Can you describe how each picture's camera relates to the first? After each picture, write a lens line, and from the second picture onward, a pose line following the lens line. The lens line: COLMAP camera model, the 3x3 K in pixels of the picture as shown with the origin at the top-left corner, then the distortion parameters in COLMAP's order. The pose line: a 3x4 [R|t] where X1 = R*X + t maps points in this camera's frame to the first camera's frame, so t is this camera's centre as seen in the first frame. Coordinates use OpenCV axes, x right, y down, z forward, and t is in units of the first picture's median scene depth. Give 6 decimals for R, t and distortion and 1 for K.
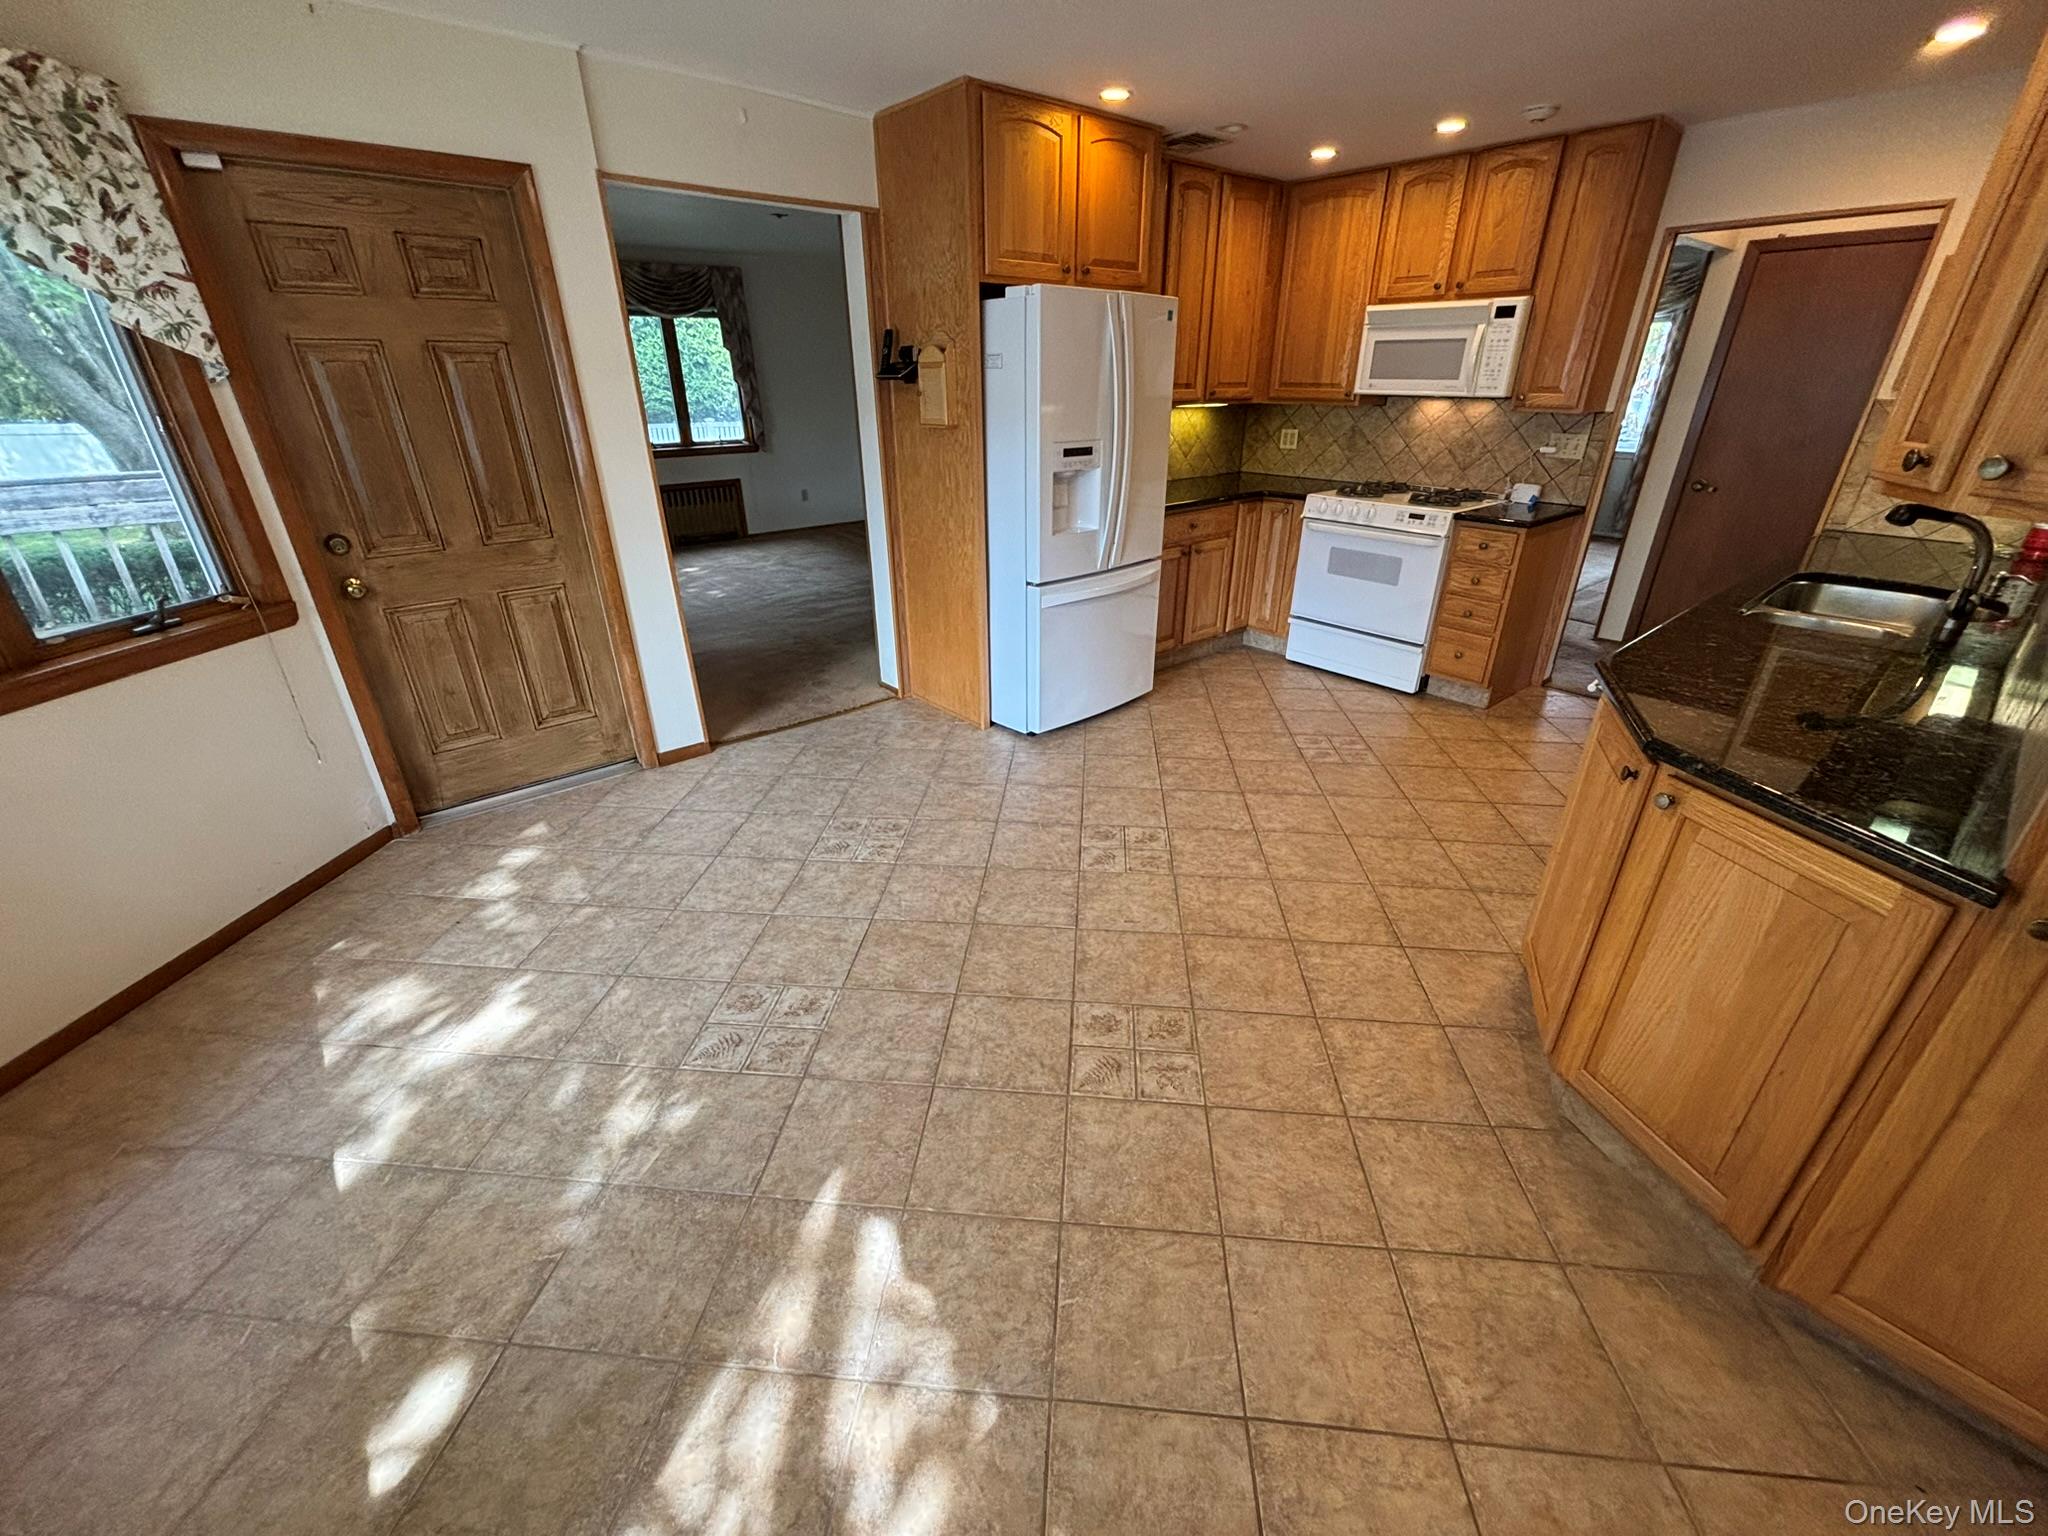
lens RADIAL K [[824.4, 0, 1022.4], [0, 824.4, 765.5], [0, 0, 1]] dist [-0.001791, 0.002079]
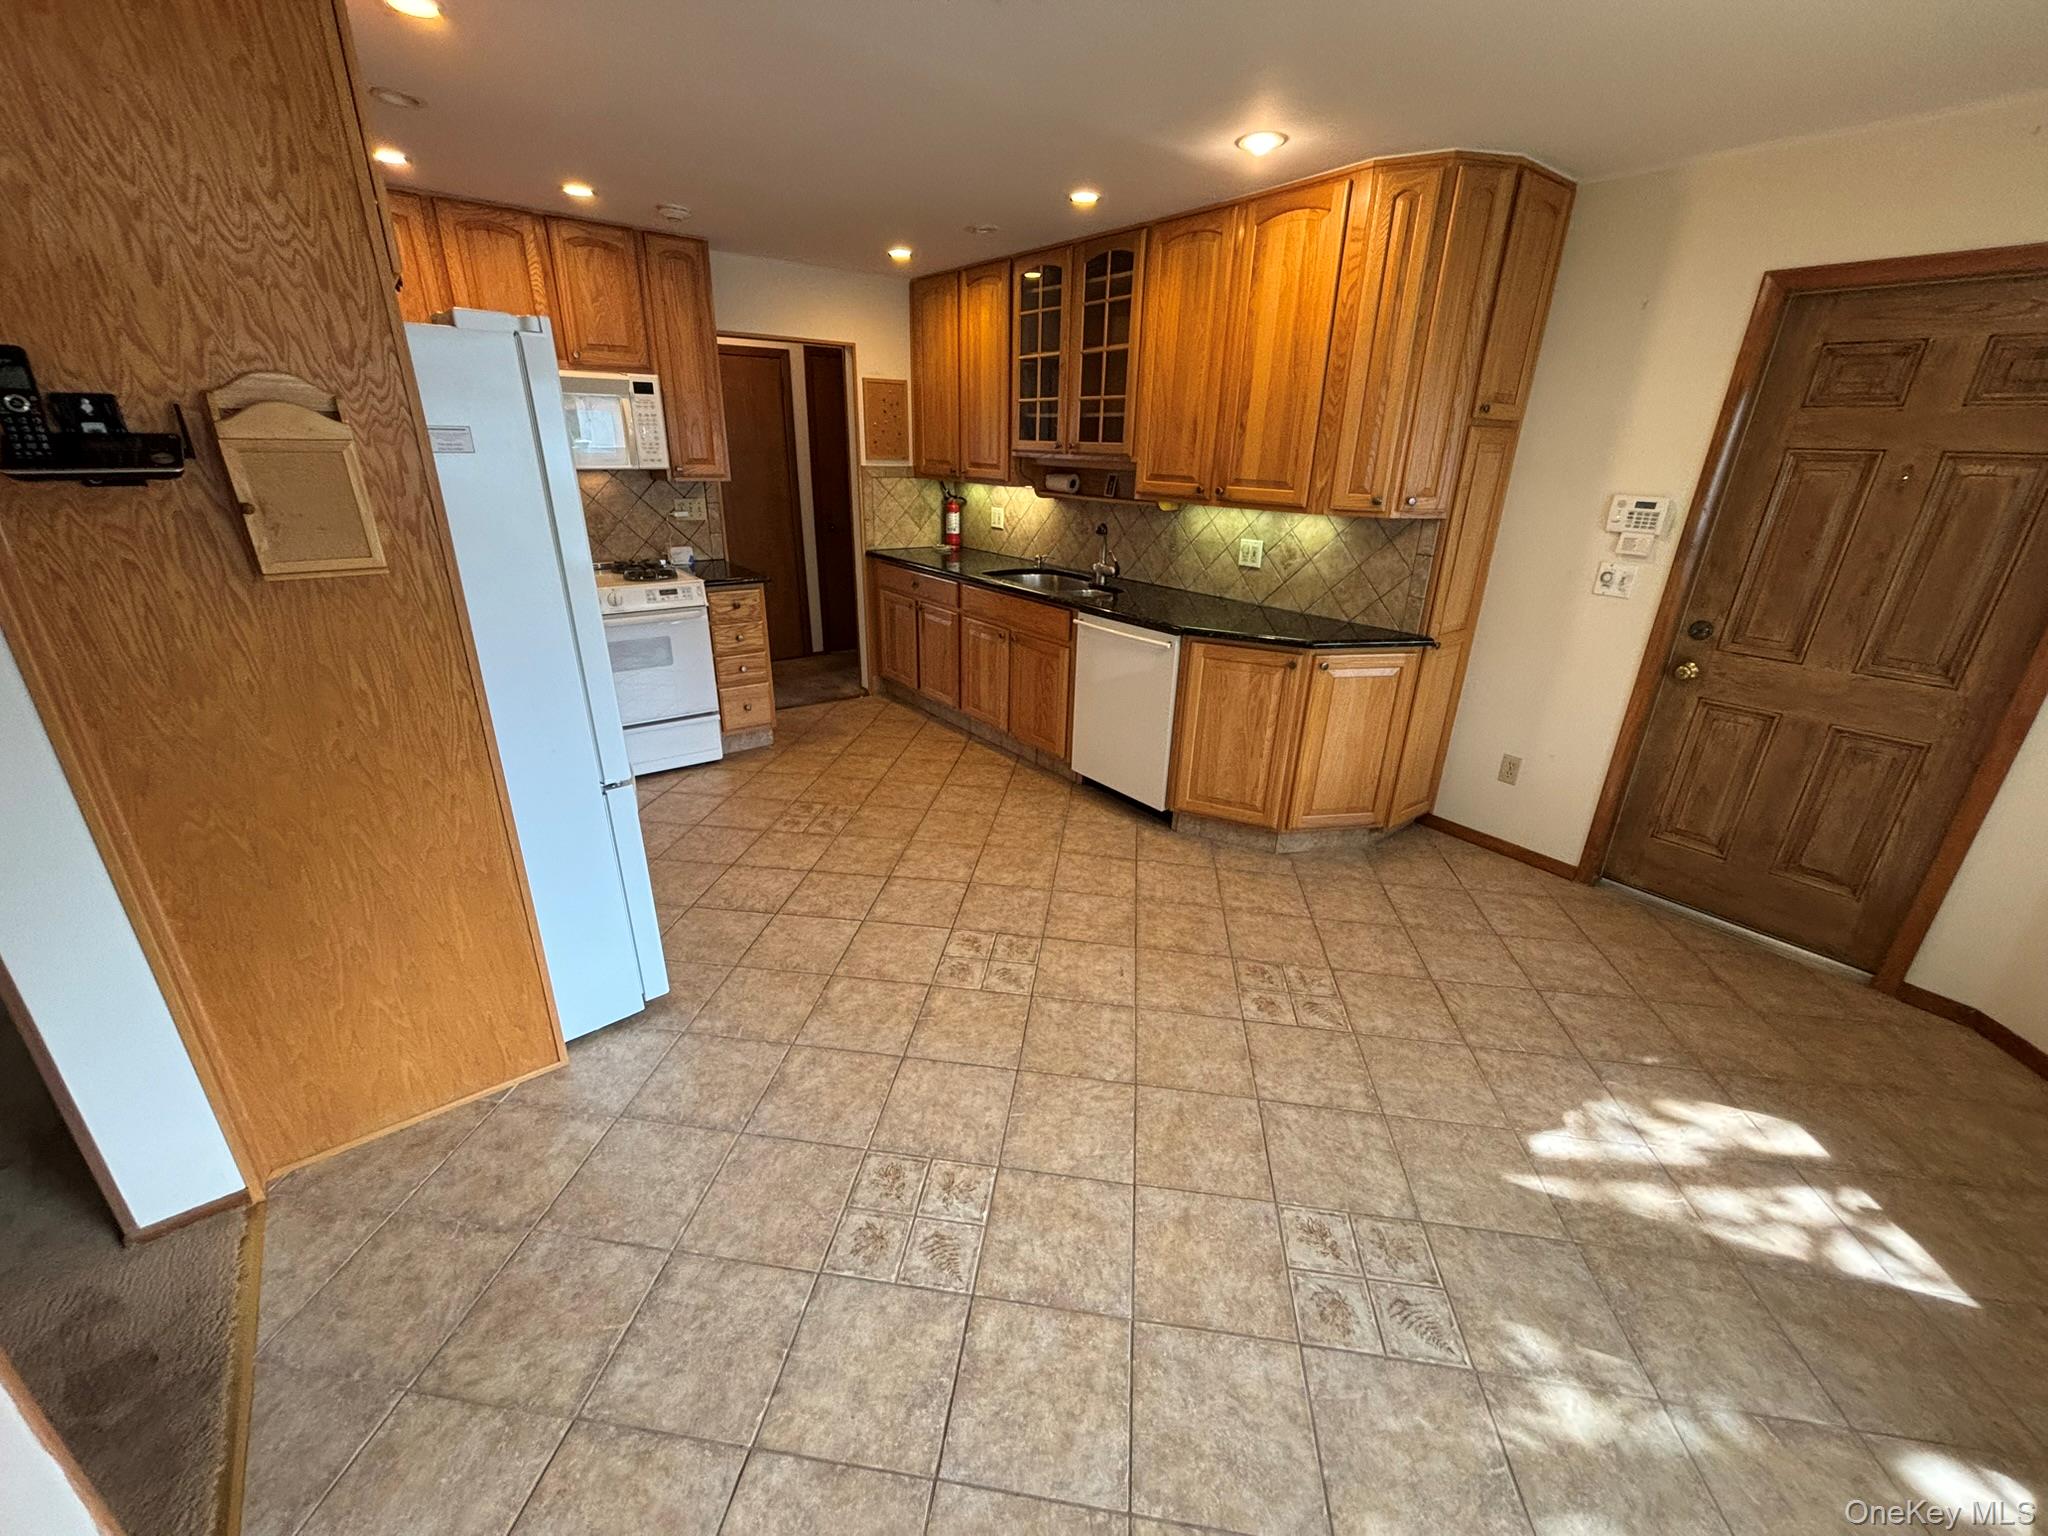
lens RADIAL K [[824.4, 0, 1023.5], [0, 824.4, 765.1], [0, 0, 1]] dist [-0.001791, 0.002079]
pose [[0.044109, -0.365152, 0.929902, -0.903158], [0.411948, 0.854638, 0.316057, -0.502335], [-0.910139, 0.369131, 0.188121, 0.989158]]
